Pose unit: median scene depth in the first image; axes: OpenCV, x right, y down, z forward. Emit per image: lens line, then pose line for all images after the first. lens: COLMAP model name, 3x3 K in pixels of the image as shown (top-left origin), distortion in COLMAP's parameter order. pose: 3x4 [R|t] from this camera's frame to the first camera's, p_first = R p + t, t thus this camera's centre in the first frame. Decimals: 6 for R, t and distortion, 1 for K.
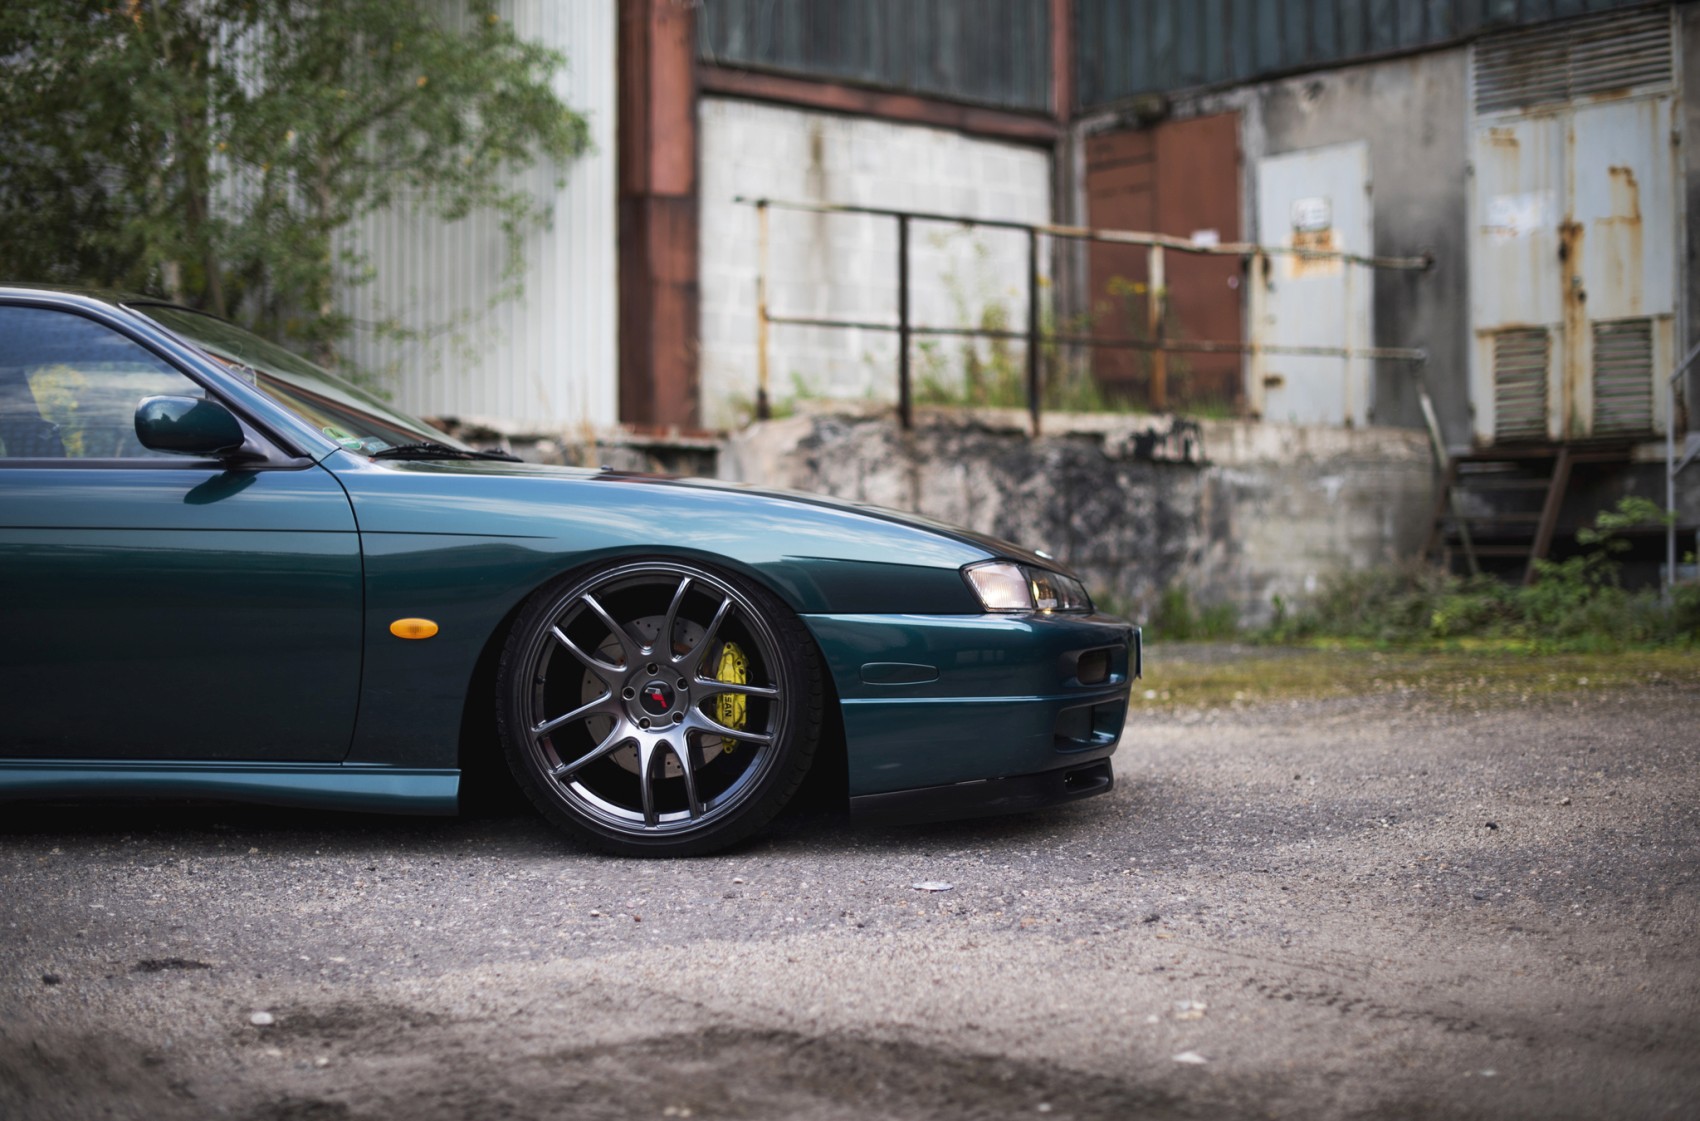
lens RADIAL K [[2554.0, 0, 845.7], [0, 2554.0, 395.4], [0, 0, 1]] dist [-0.168633, 0.188608]
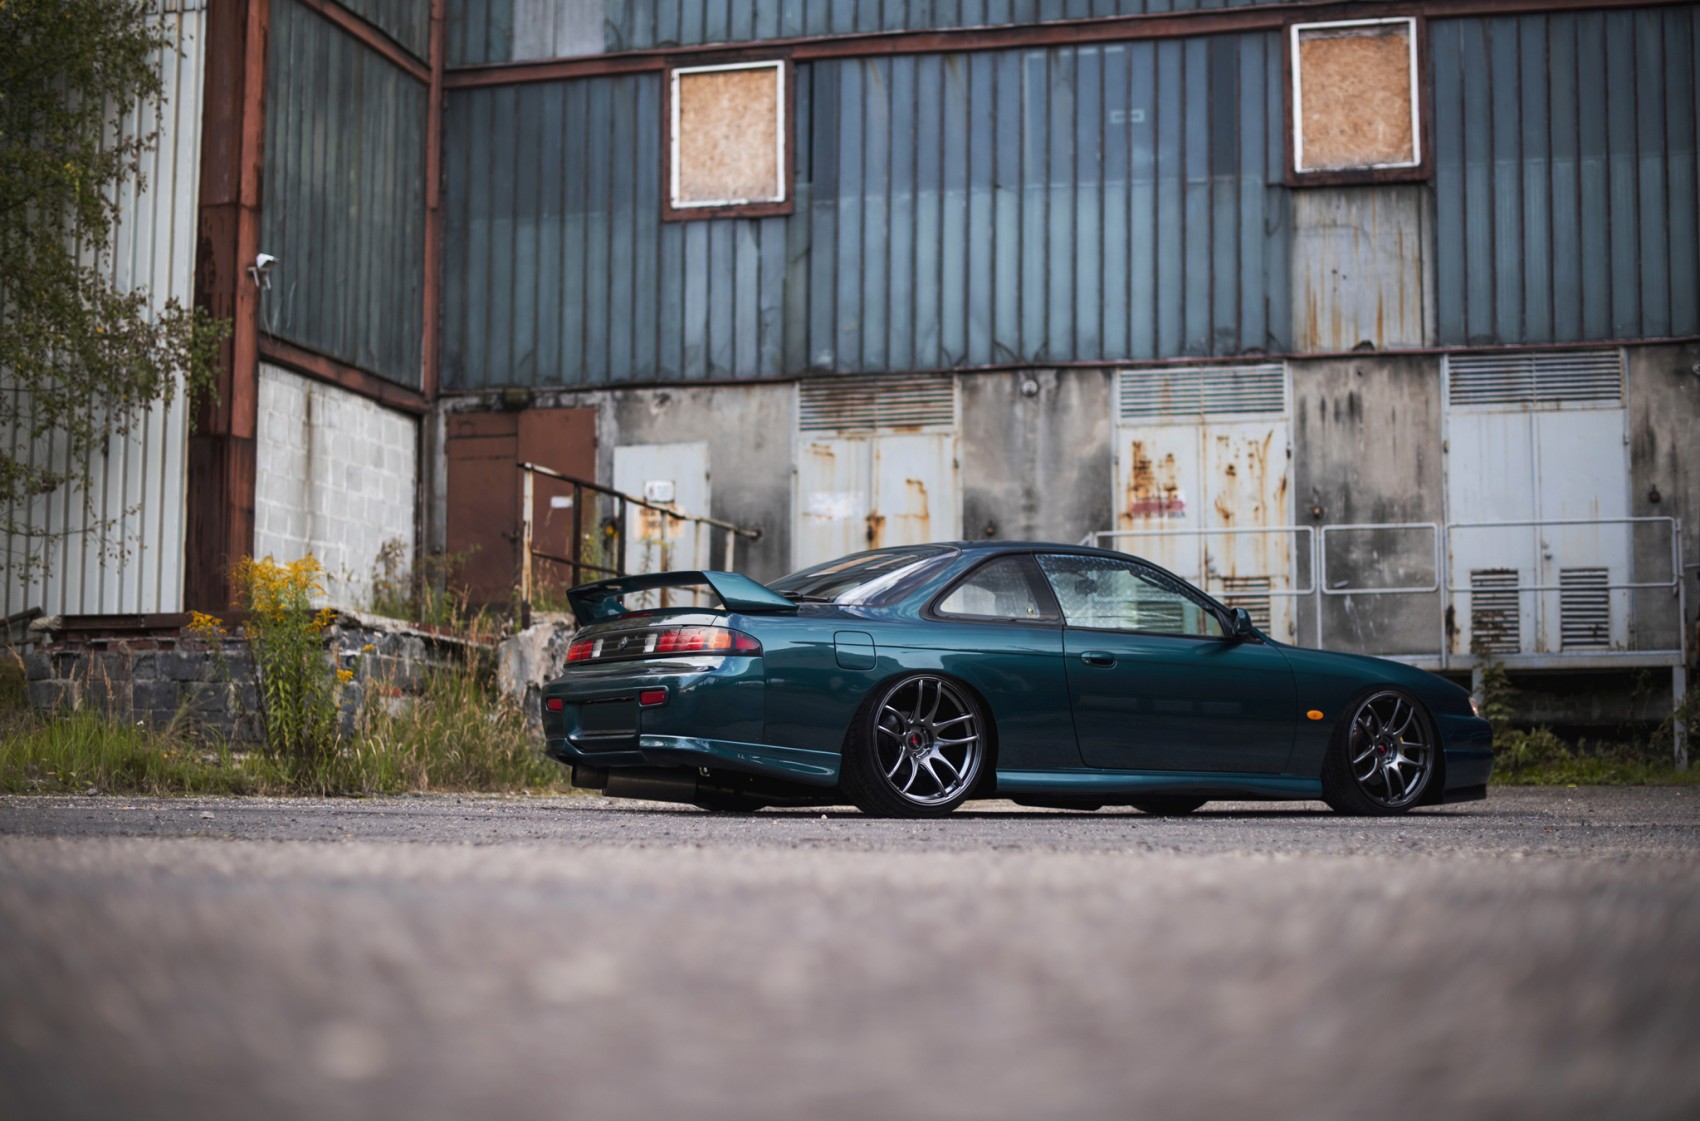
lens RADIAL K [[2554.0, 0, 845.7], [0, 2554.0, 395.4], [0, 0, 1]] dist [-0.168633, 0.188608]
pose [[0.821384, 0.099619, 0.561609, -0.516229], [-0.047238, 0.993128, -0.107075, 0.019748], [-0.568416, 0.061420, 0.820445, -0.184348]]
